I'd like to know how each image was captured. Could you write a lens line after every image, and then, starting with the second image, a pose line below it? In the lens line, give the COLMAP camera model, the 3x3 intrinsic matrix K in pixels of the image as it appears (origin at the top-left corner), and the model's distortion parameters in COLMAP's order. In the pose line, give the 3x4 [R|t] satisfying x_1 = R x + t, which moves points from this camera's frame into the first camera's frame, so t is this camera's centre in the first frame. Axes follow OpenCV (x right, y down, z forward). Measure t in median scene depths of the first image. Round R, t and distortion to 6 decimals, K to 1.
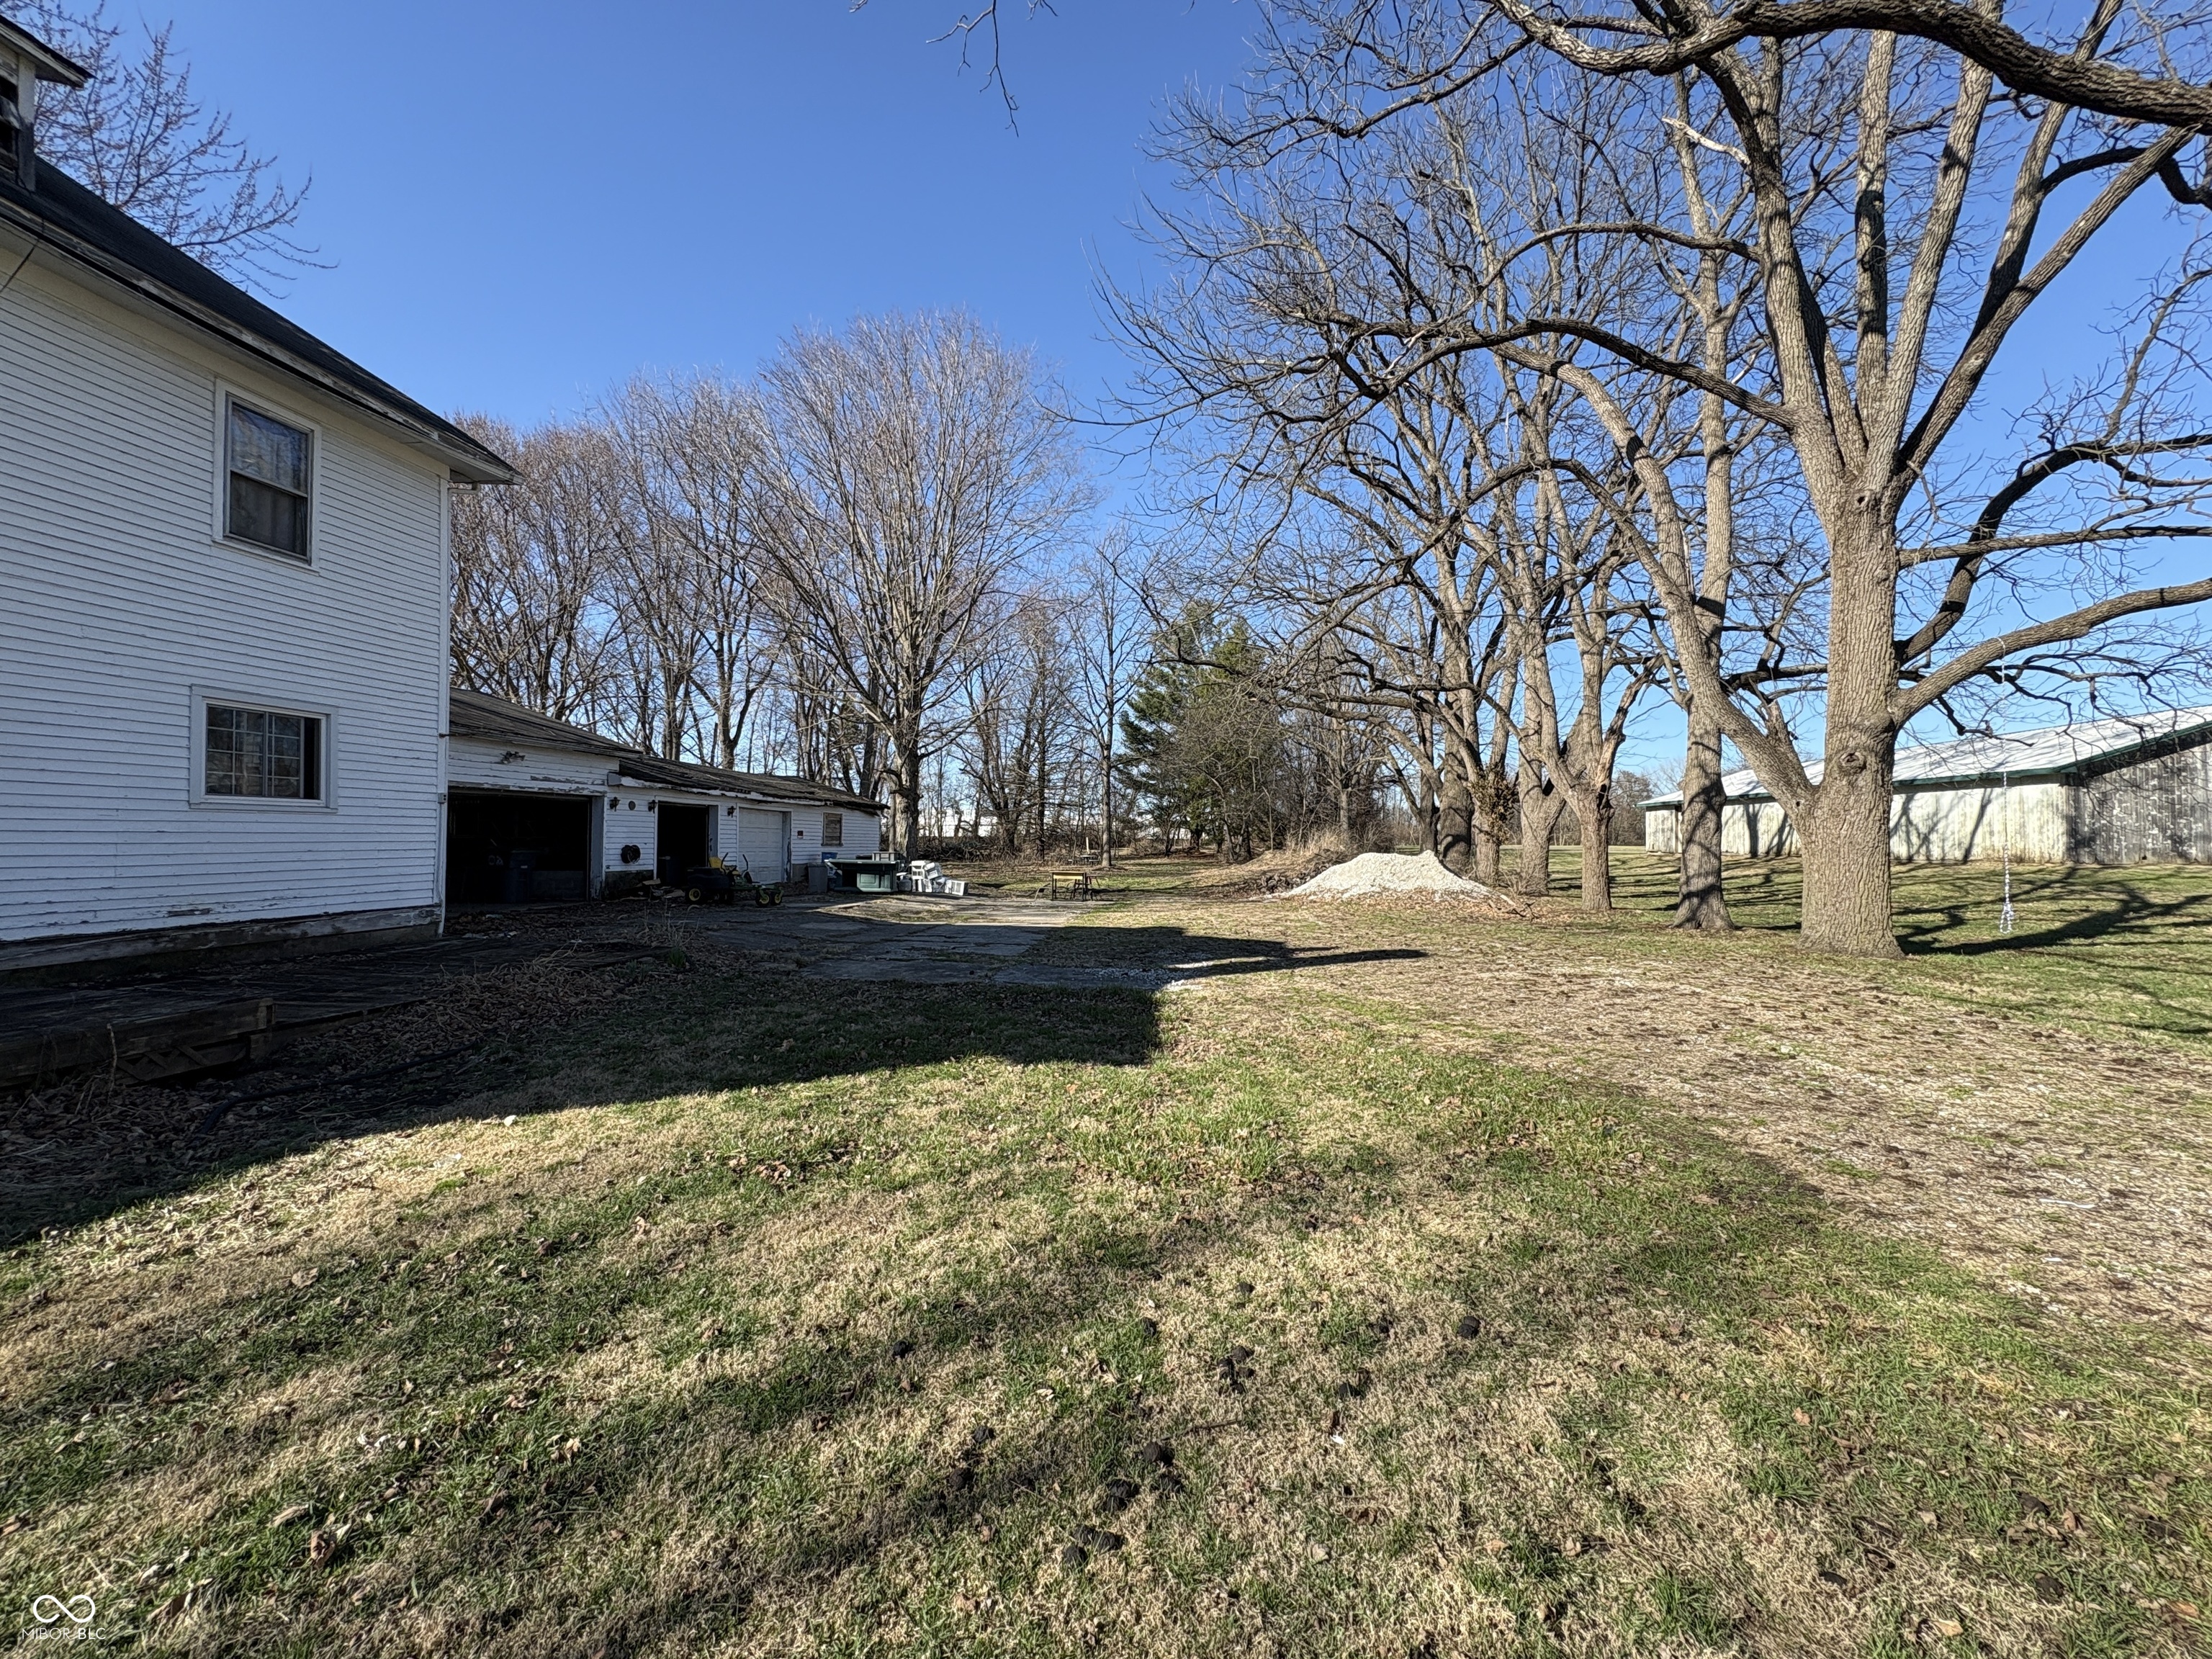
lens RADIAL K [[881.3, 0, 1106.0], [0, 881.3, 829.5], [0, 0, 1]] dist [0.001592, 0.000250]
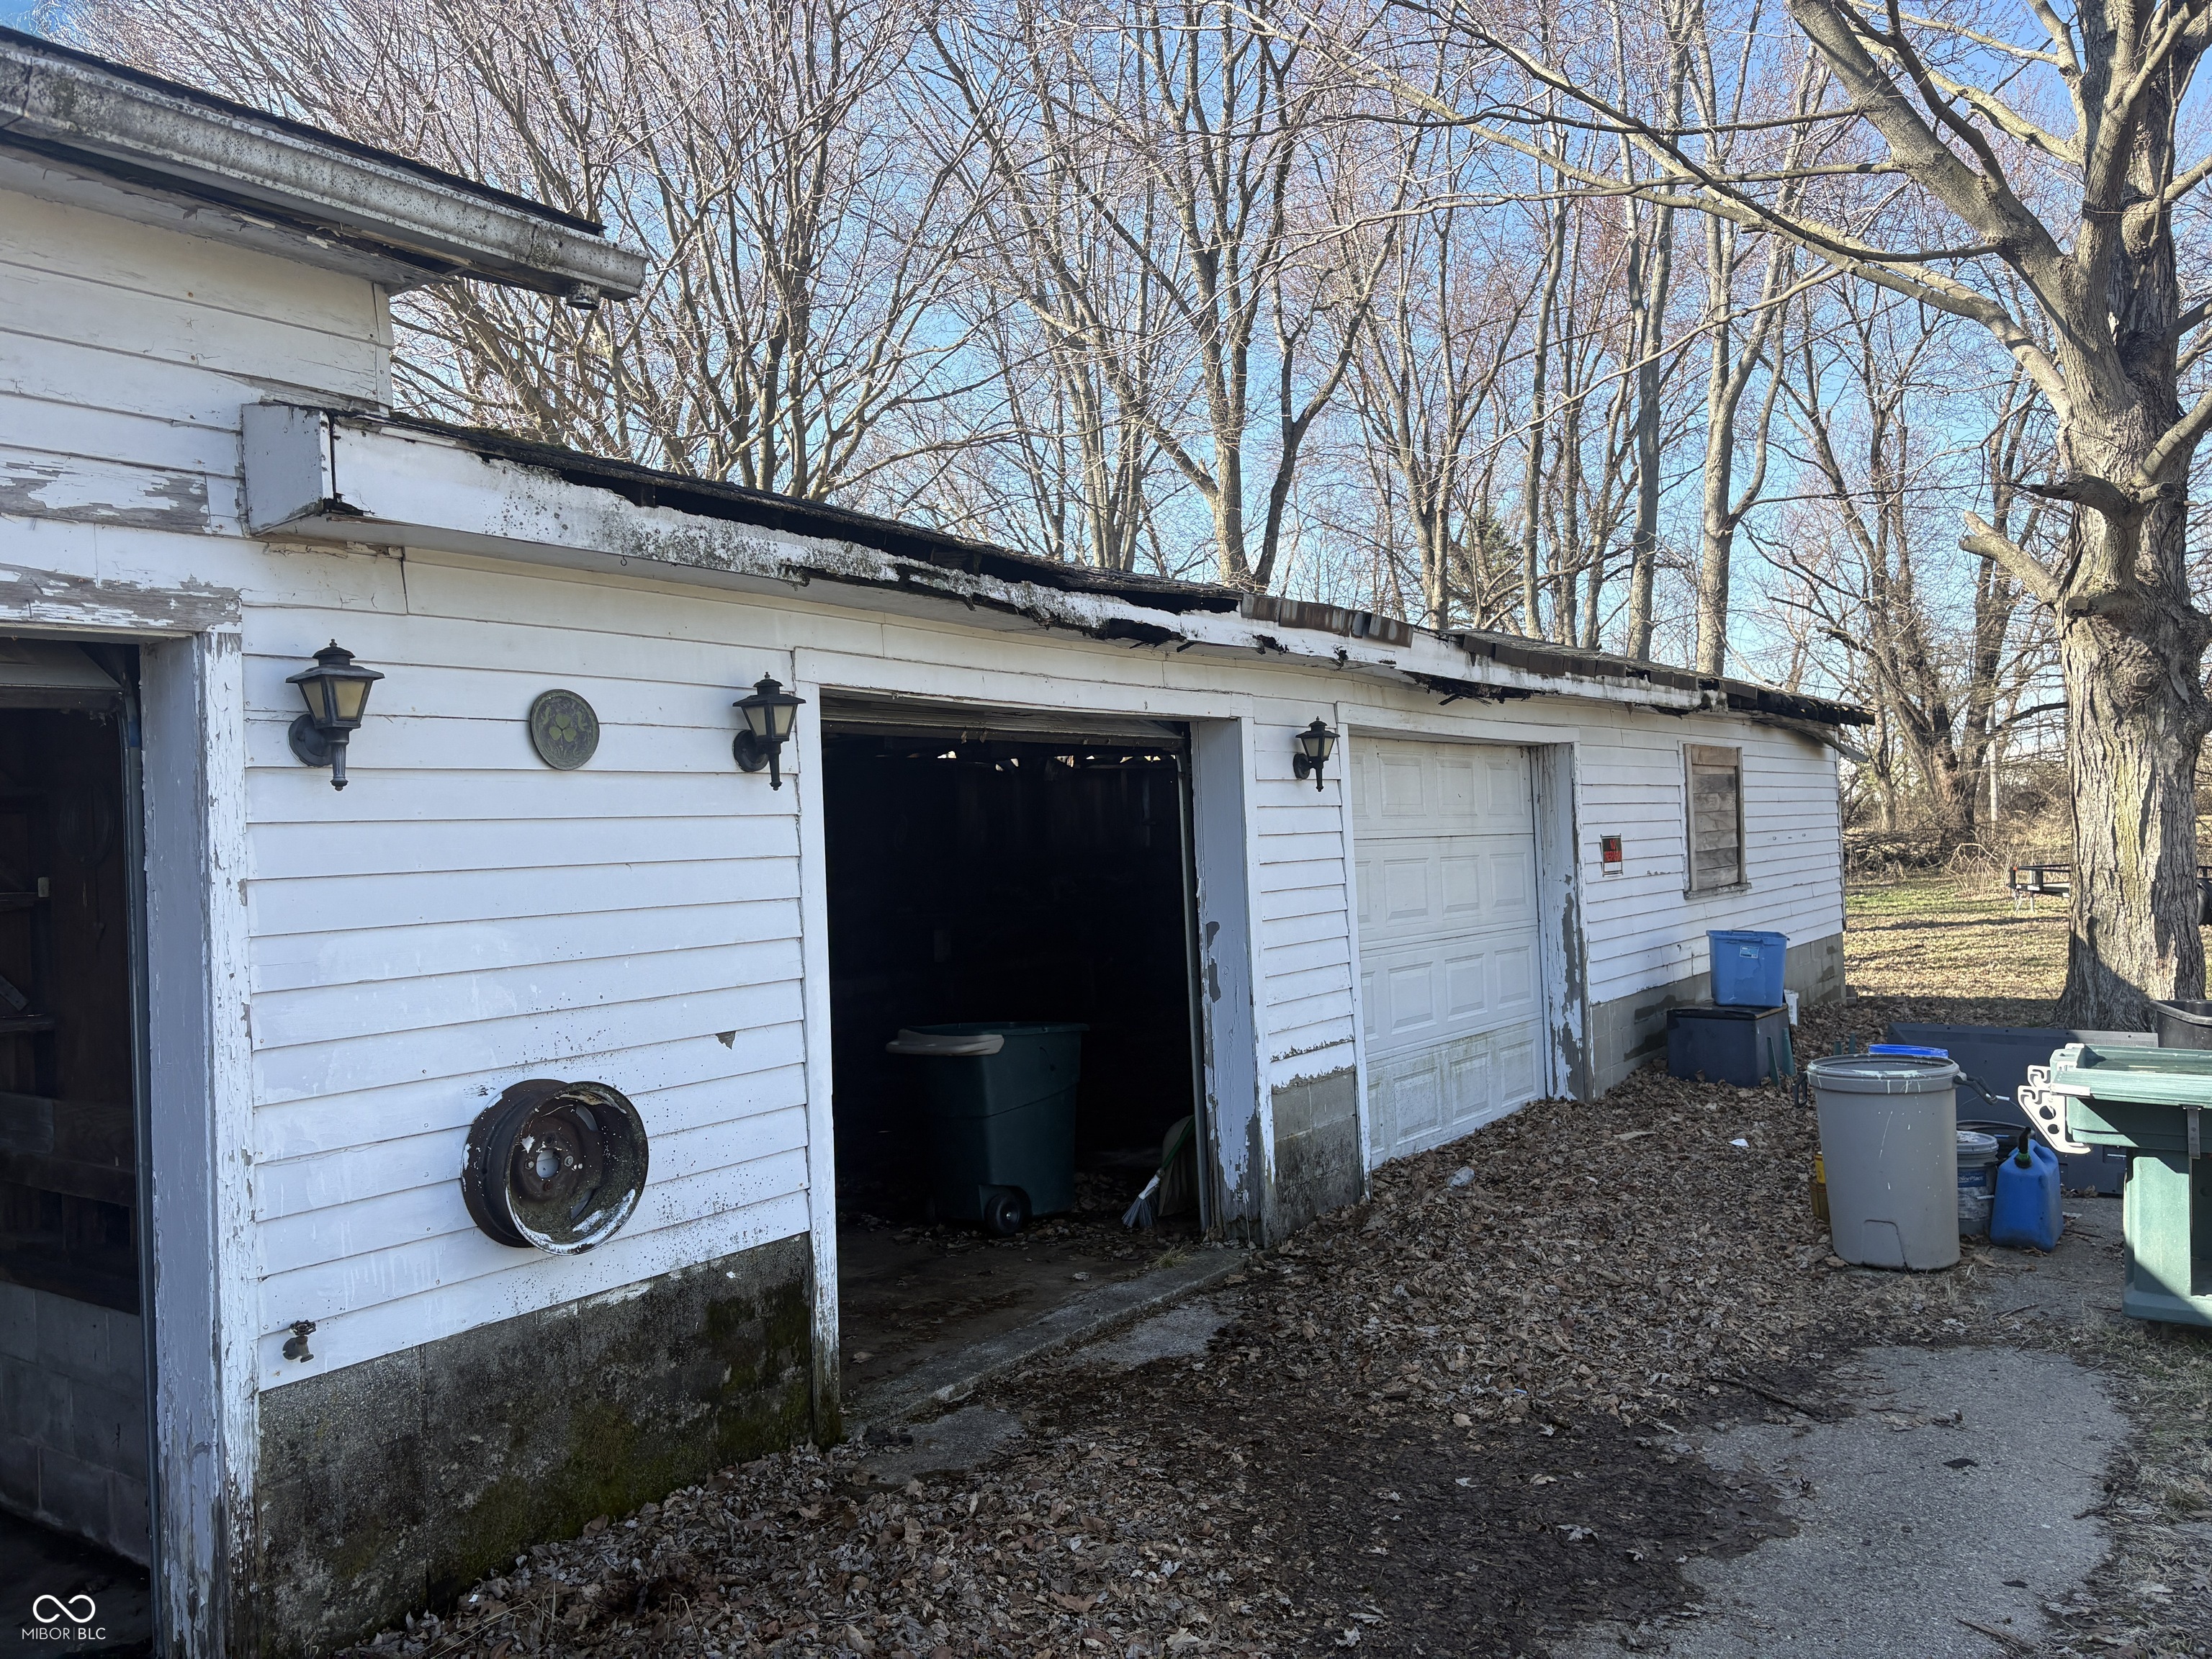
lens RADIAL K [[1696.4, 0, 1106.0], [0, 1696.4, 829.5], [0, 0, 1]] dist [0.094487, -0.096527]
pose [[0.882286, -0.051309, -0.467908, -0.173776], [0.058318, 0.998298, 0.000495, -0.004702], [0.467086, -0.027724, 0.883777, 0.391256]]
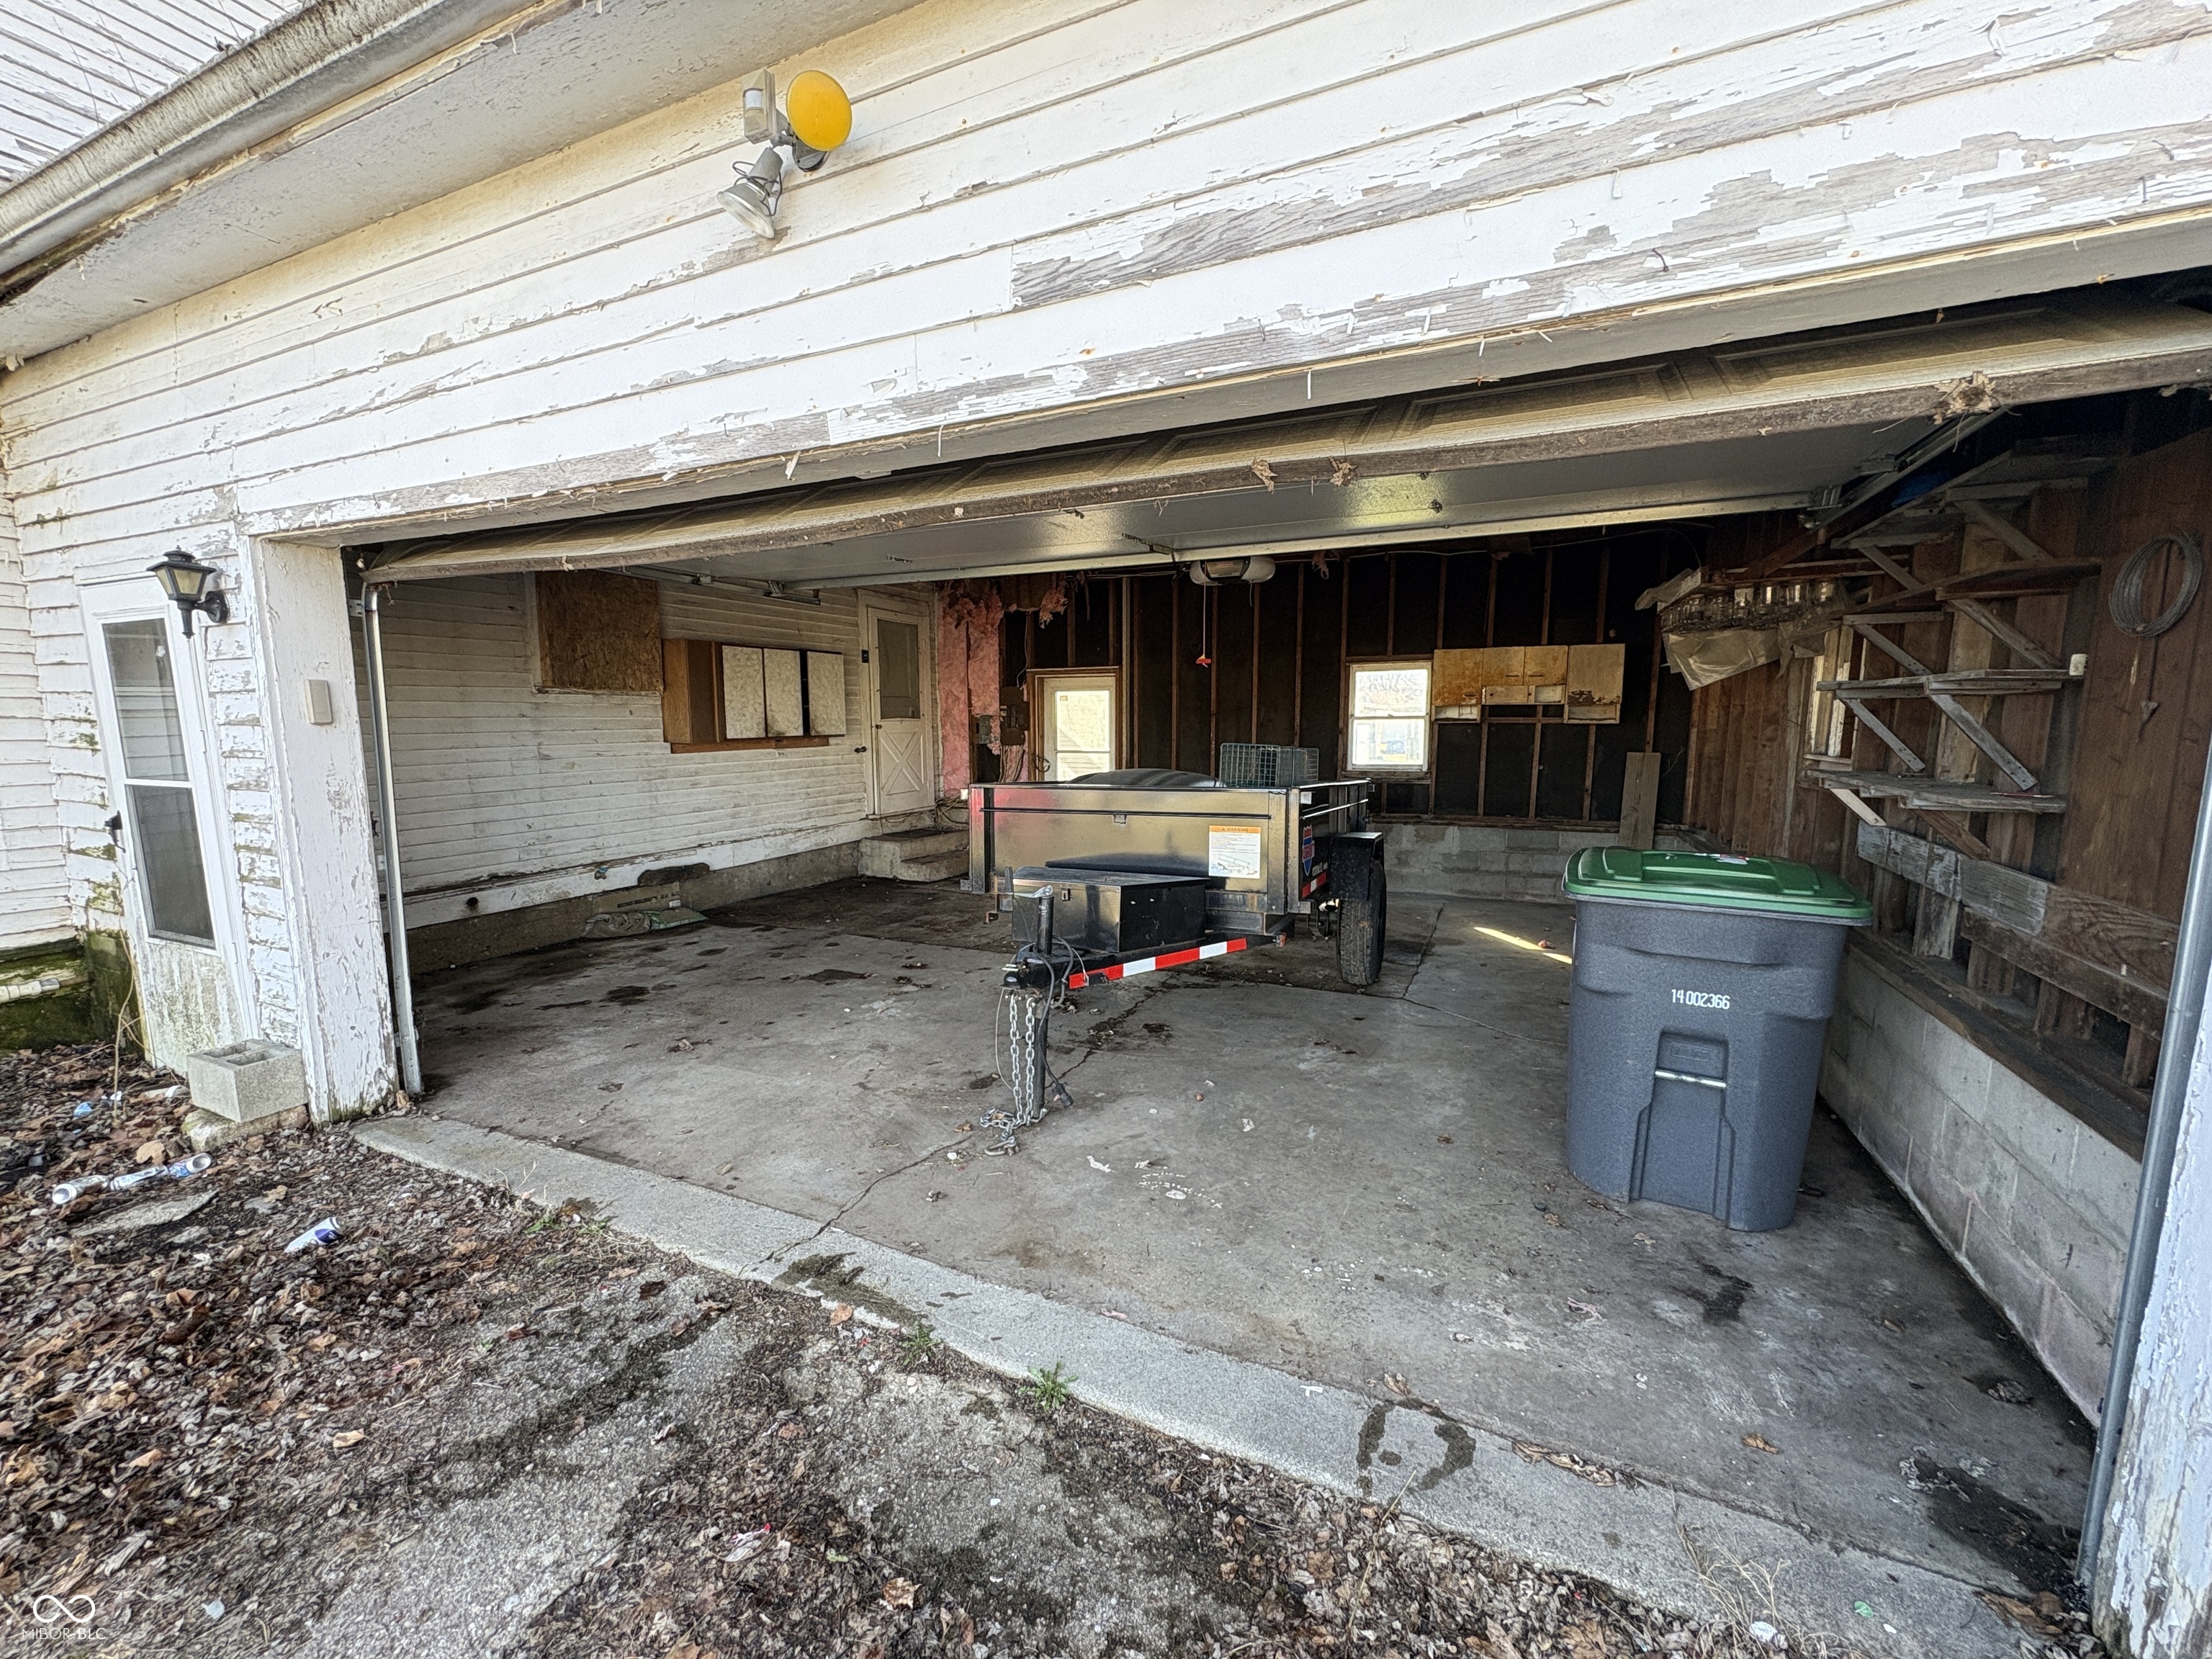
lens RADIAL K [[881.3, 0, 1106.0], [0, 881.3, 829.5], [0, 0, 1]] dist [0.001592, 0.000250]
pose [[-0.285888, 0.123844, -0.950227, -0.216648], [0.020354, 0.992175, 0.123187, -0.002726], [0.958047, 0.015876, -0.286171, 0.416342]]
